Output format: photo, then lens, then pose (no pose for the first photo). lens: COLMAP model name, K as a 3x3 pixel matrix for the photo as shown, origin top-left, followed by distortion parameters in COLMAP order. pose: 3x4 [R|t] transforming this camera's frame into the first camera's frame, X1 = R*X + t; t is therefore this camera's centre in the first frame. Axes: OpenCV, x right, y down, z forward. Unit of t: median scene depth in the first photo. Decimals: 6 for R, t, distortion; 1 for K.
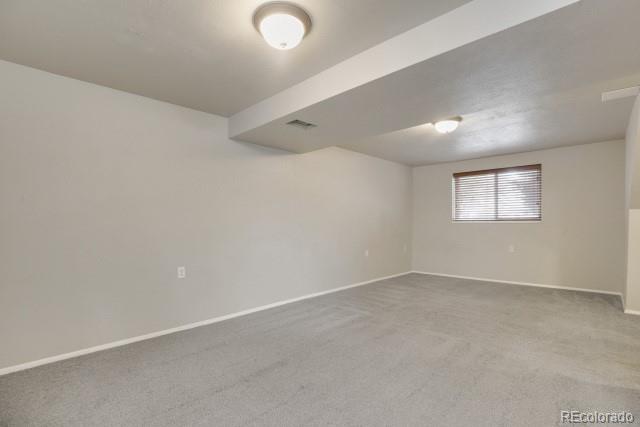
lens RADIAL K [[297.2, 0, 321.4], [0, 297.2, 212.7], [0, 0, 1]] dist [-0.044513, 0.016588]
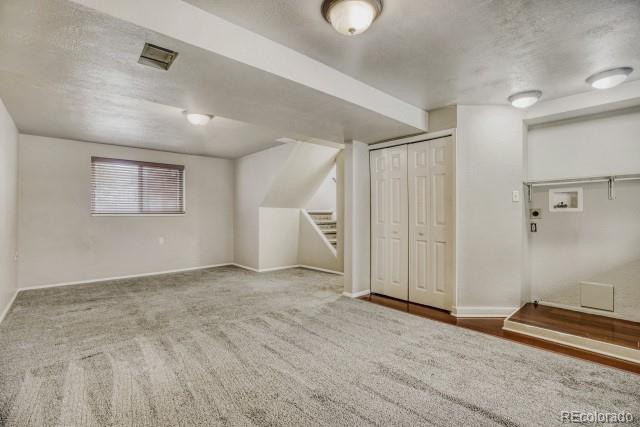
lens RADIAL K [[297.2, 0, 321.4], [0, 297.2, 212.7], [0, 0, 1]] dist [-0.044513, 0.016588]
pose [[0.086834, 0.005035, 0.996210, -0.513329], [-0.032114, 0.999482, -0.002253, 0.007790], [-0.995705, -0.031796, 0.086951, 0.472994]]
